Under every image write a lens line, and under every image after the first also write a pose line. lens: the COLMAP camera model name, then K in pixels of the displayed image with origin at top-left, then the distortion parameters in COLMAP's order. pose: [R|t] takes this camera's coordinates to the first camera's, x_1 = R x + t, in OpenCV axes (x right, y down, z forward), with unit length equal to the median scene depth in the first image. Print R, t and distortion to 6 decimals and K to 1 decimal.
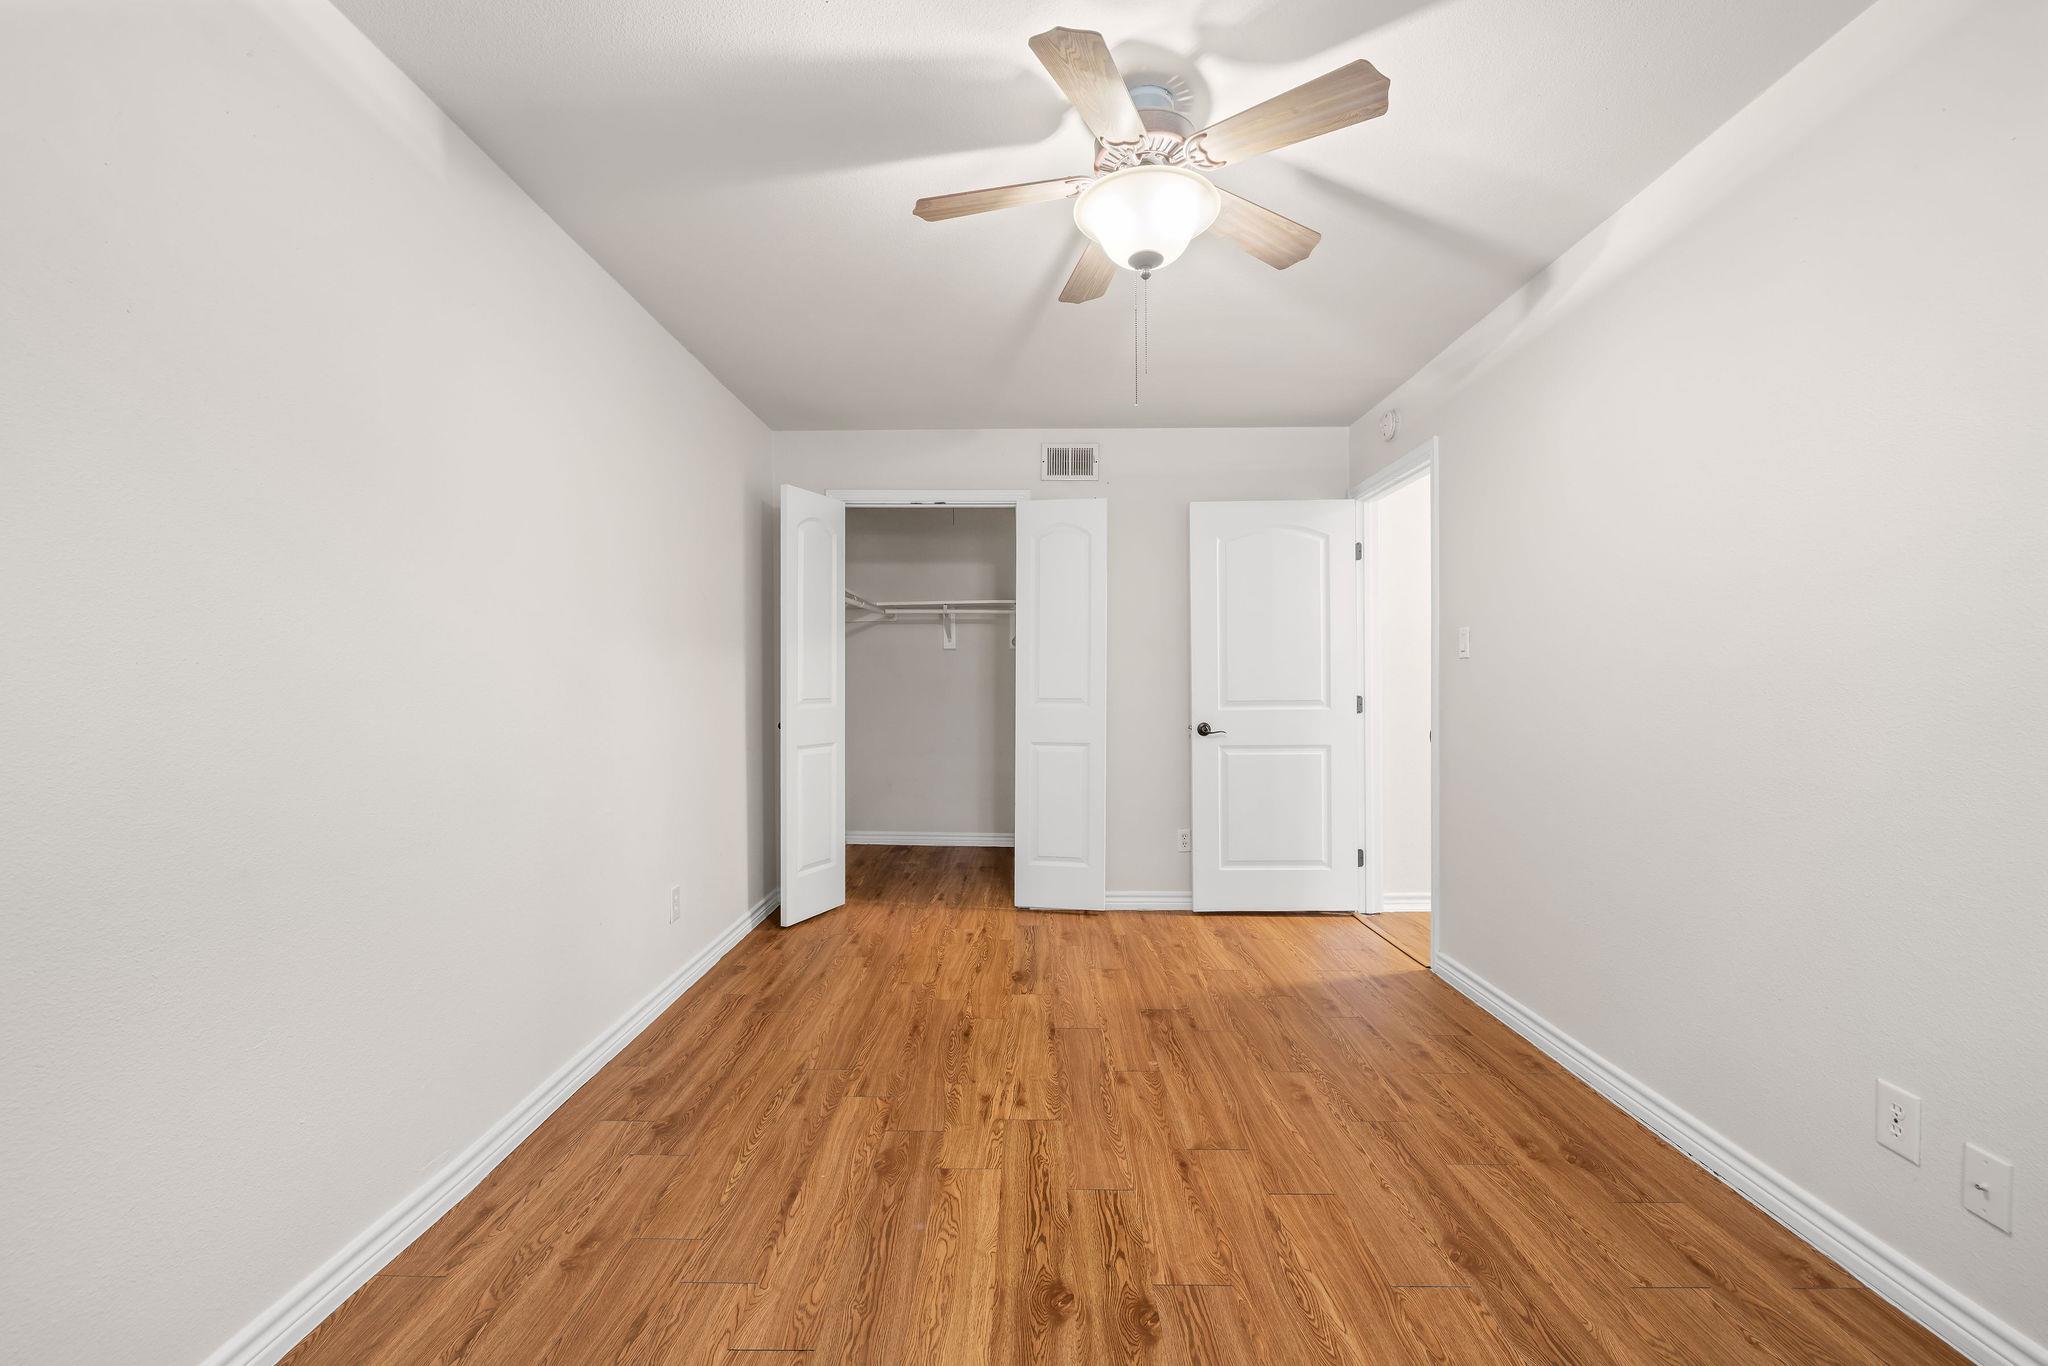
lens RADIAL K [[856.9, 0, 1004.1], [0, 856.9, 692.6], [0, 0, 1]] dist [0.000367, -0.001211]
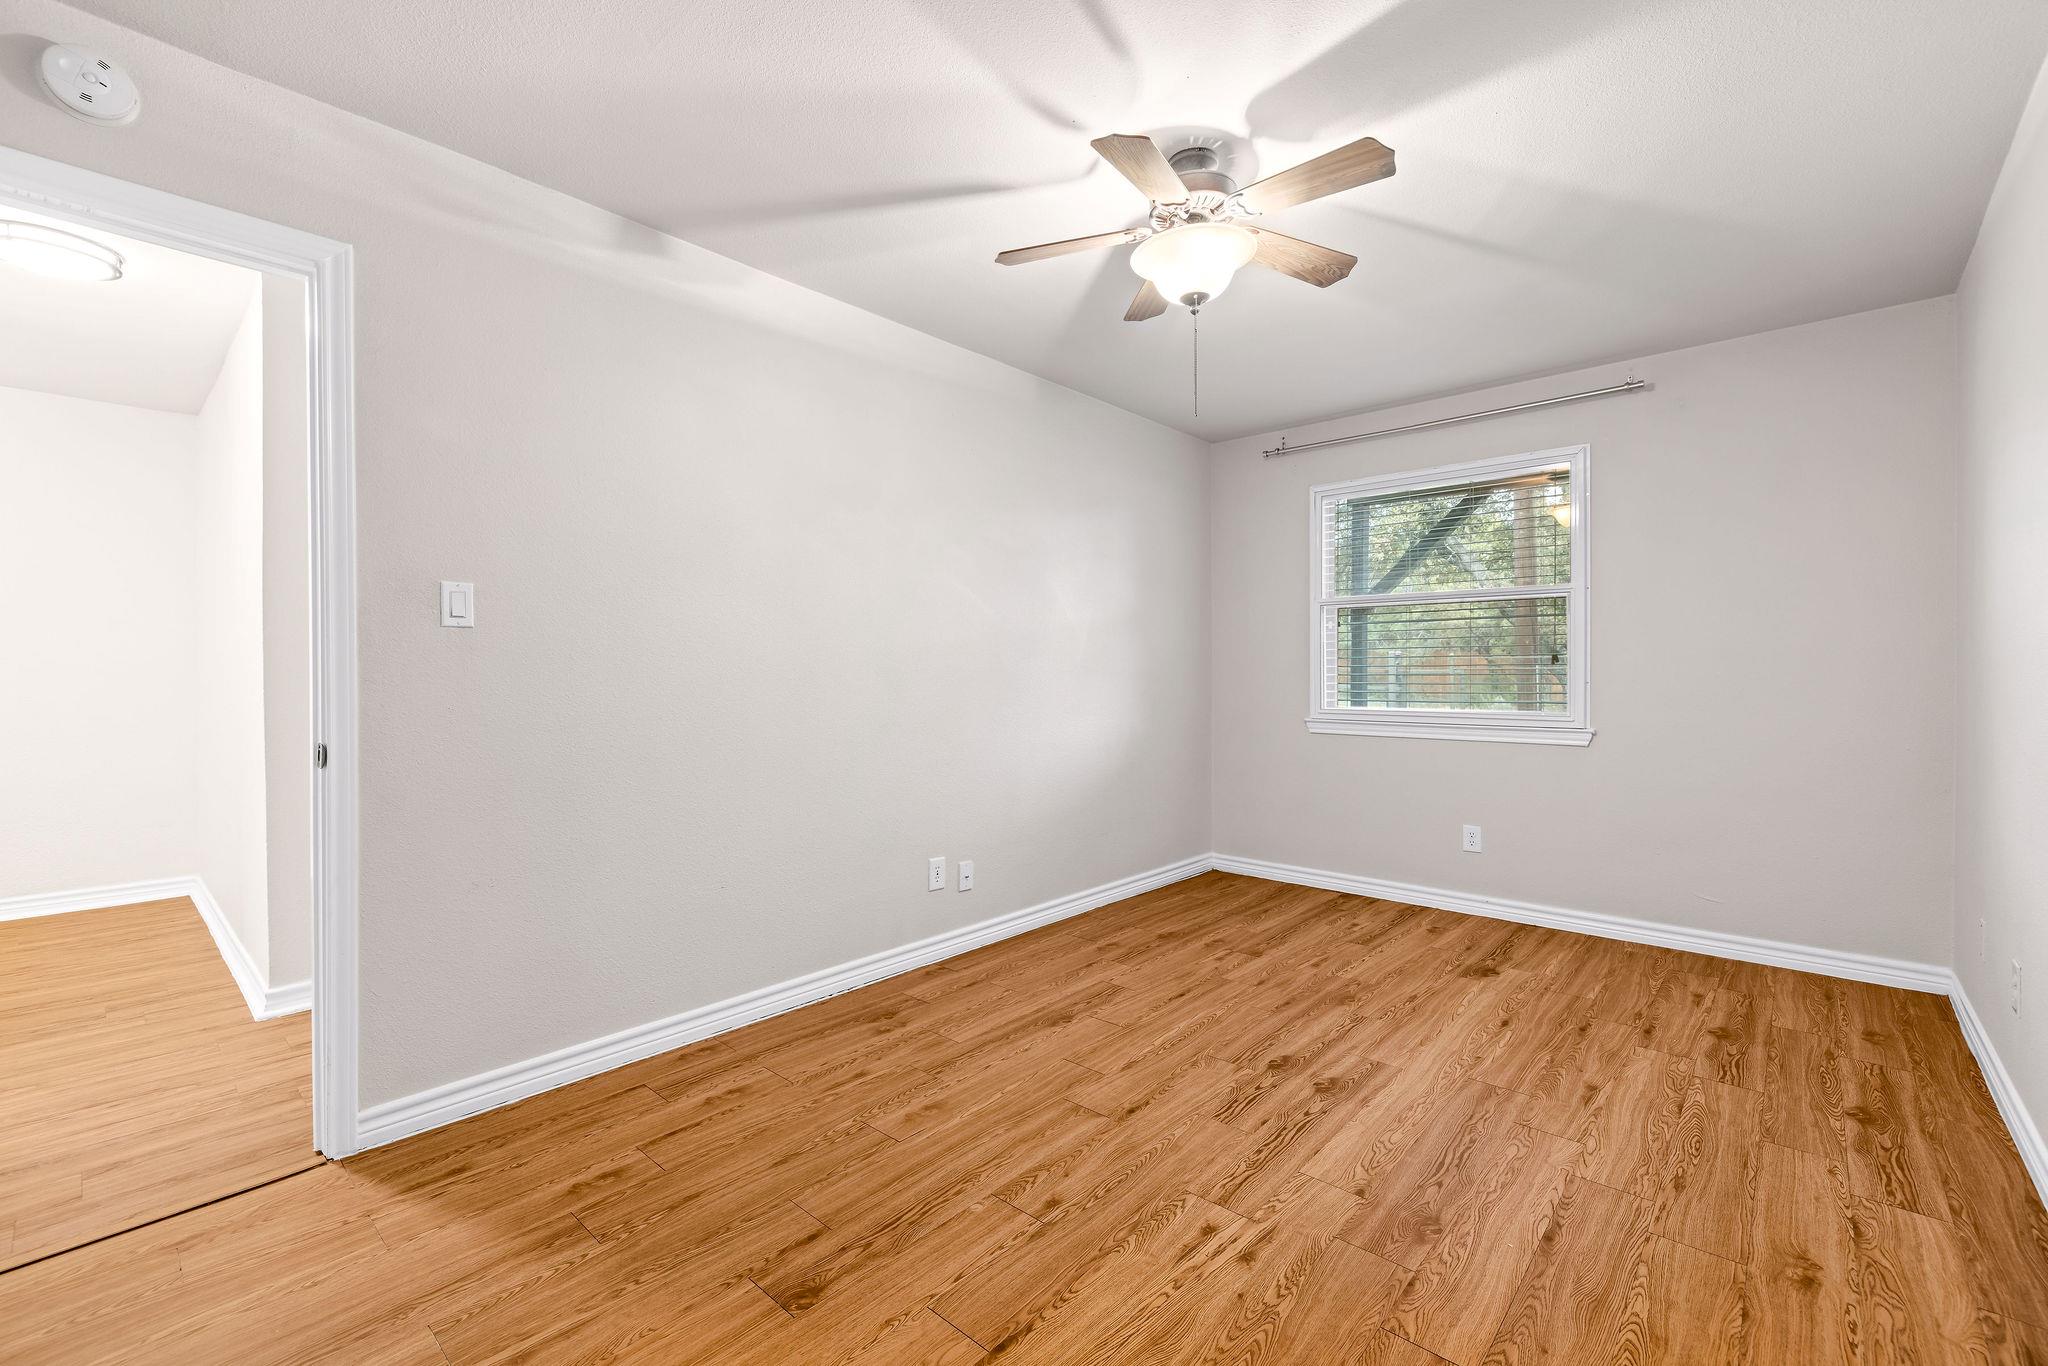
lens RADIAL K [[856.9, 0, 1038.8], [0, 856.9, 690.9], [0, 0, 1]] dist [0.000367, -0.001211]
pose [[-0.765532, -0.005000, 0.643378, -0.334469], [0.013729, 0.999615, 0.024104, 0.002331], [-0.643251, 0.027286, -0.765169, 1.630215]]
